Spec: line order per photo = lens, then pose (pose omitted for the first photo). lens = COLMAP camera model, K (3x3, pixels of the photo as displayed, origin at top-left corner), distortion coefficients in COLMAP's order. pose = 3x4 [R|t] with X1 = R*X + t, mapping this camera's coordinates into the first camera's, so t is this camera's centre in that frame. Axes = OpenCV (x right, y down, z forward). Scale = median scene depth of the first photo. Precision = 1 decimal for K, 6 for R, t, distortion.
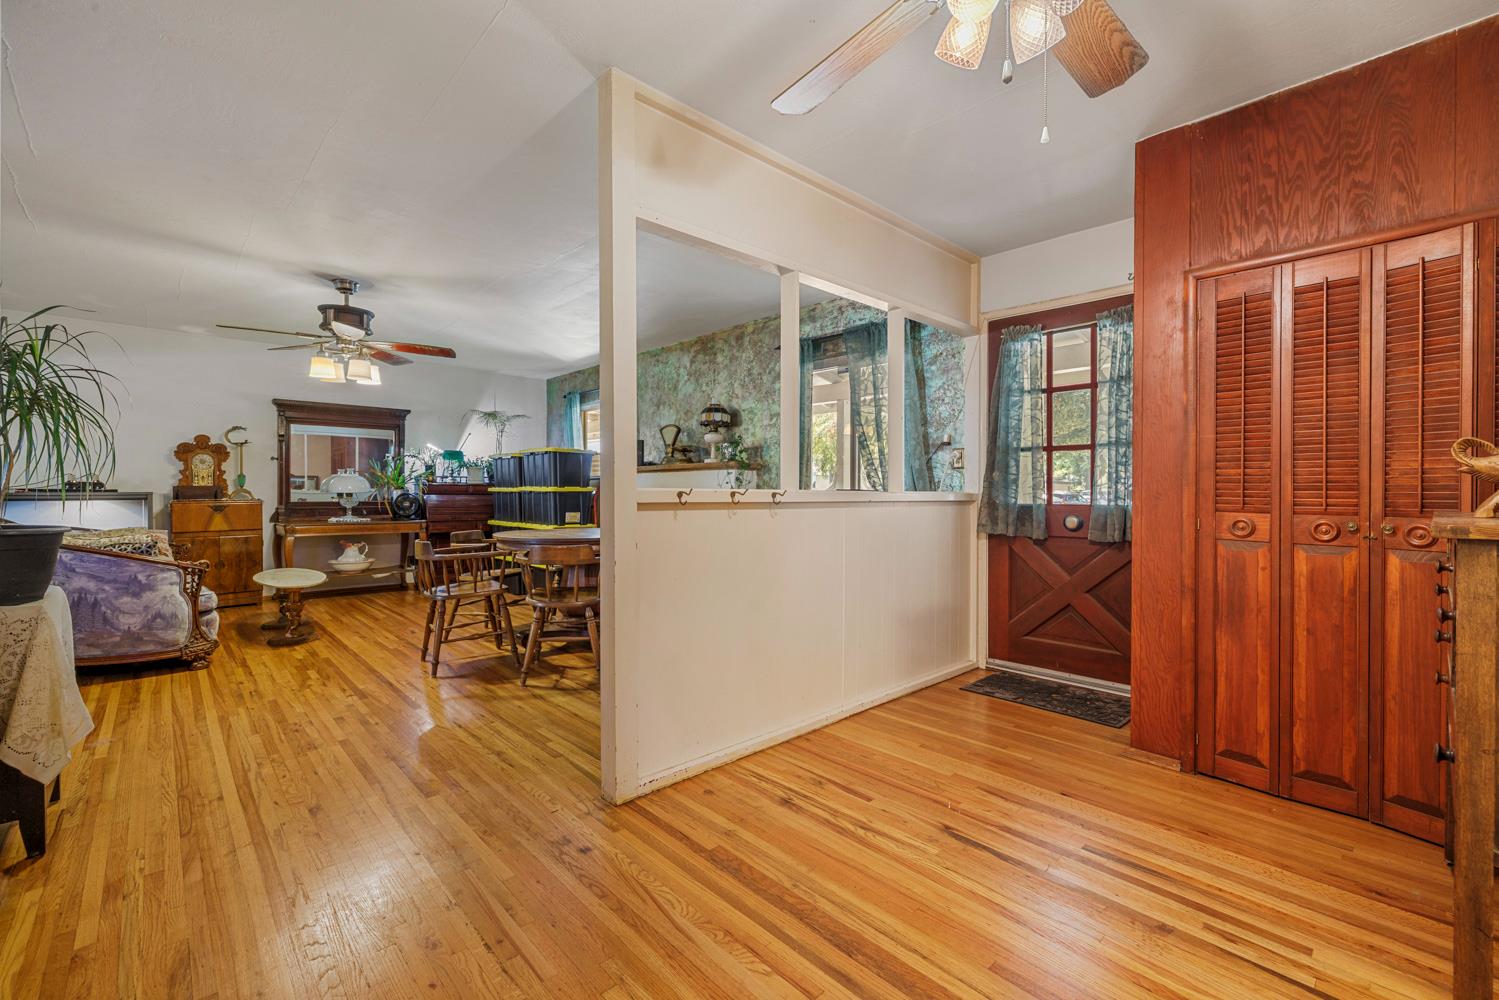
lens RADIAL K [[635.7, 0, 746.5], [0, 635.7, 496.5], [0, 0, 1]] dist [0.003544, 0.000102]
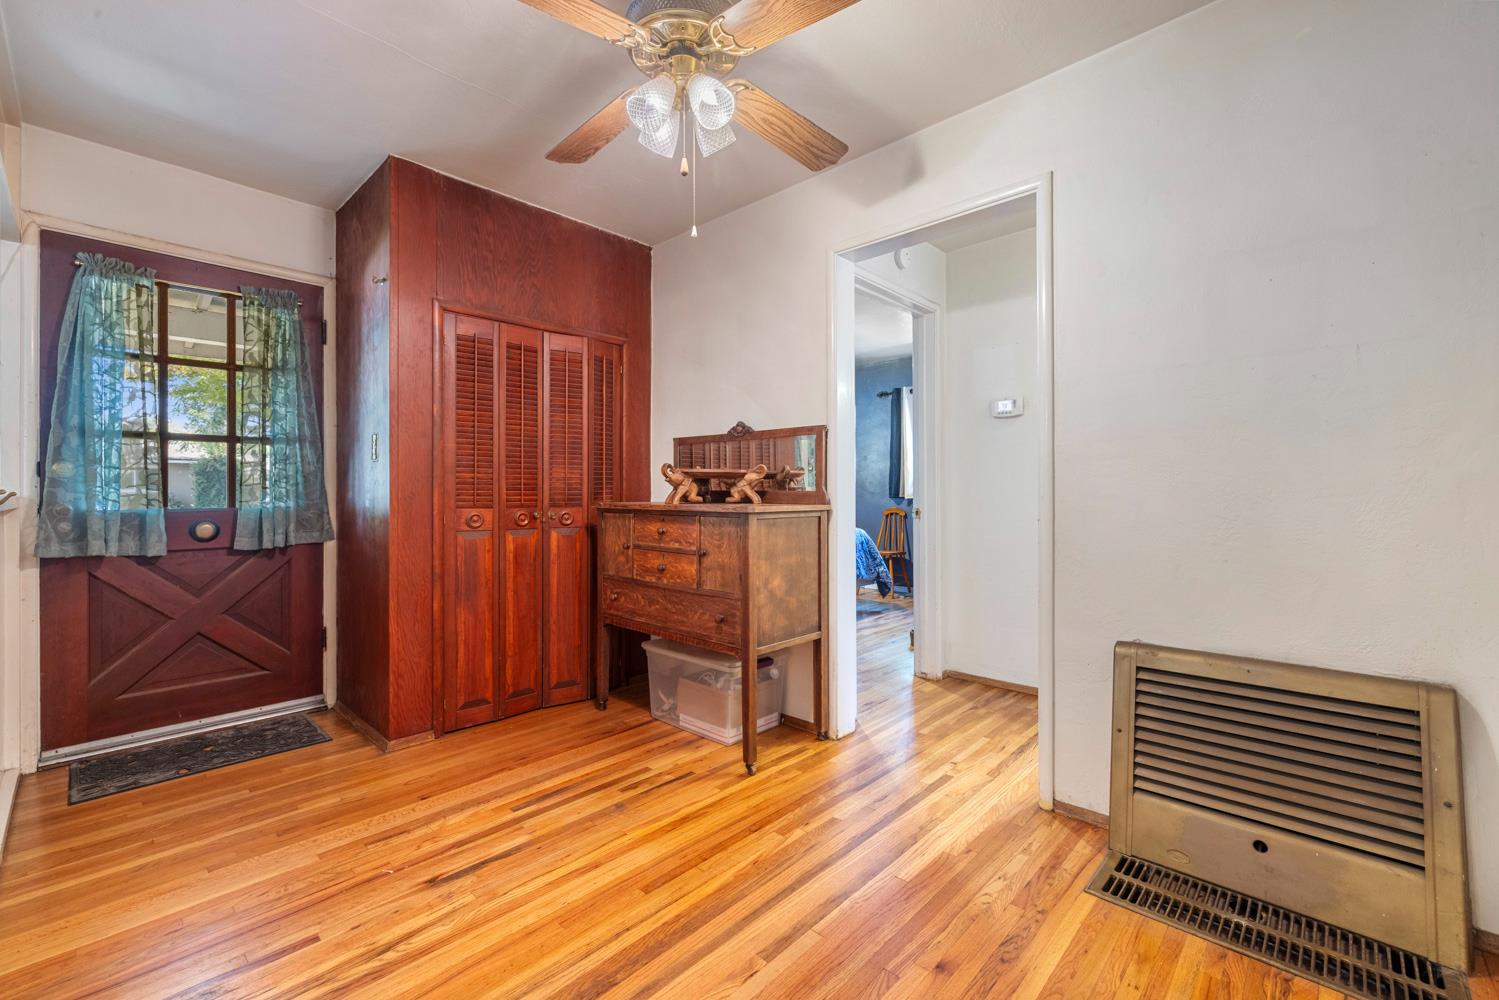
lens RADIAL K [[635.7, 0, 738.4], [0, 635.7, 492.4], [0, 0, 1]] dist [0.003544, 0.000102]
pose [[-0.060839, -0.004639, 0.998137, -0.374816], [0.010273, 0.999933, 0.005273, -0.005556], [-0.998095, 0.010575, -0.060788, 0.412800]]
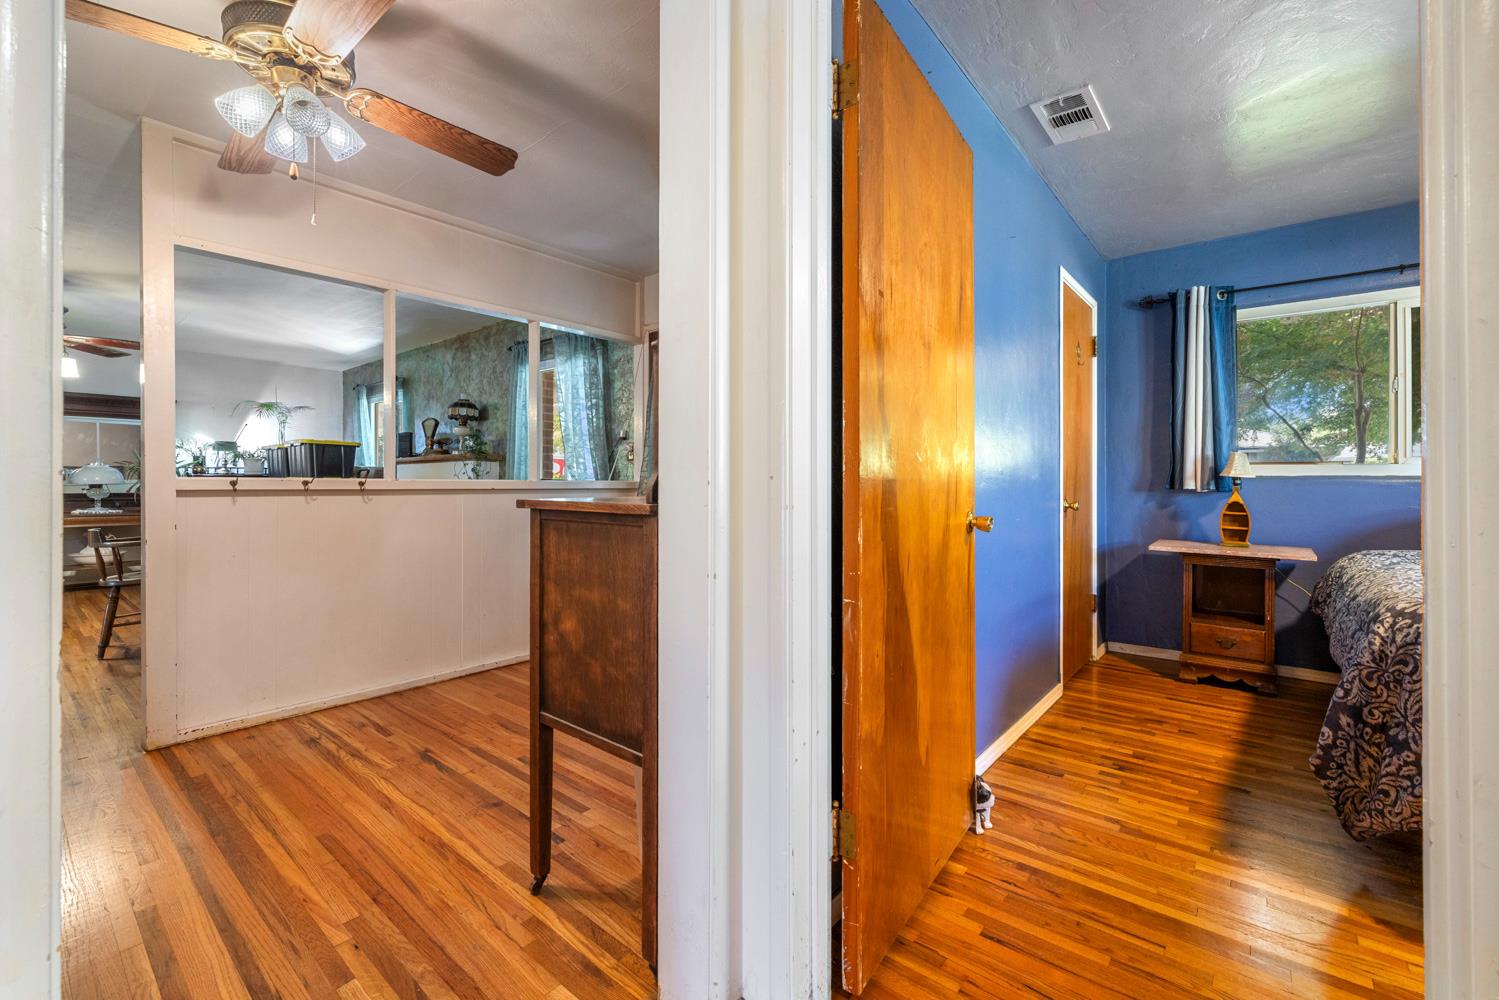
lens RADIAL K [[635.7, 0, 750.6], [0, 635.7, 483.5], [0, 0, 1]] dist [0.003544, 0.000102]
pose [[0.992468, -0.003616, 0.122454, 0.518701], [0.004320, 0.999976, -0.005481, 0.006260], [-0.122431, 0.005969, 0.992459, -0.202848]]
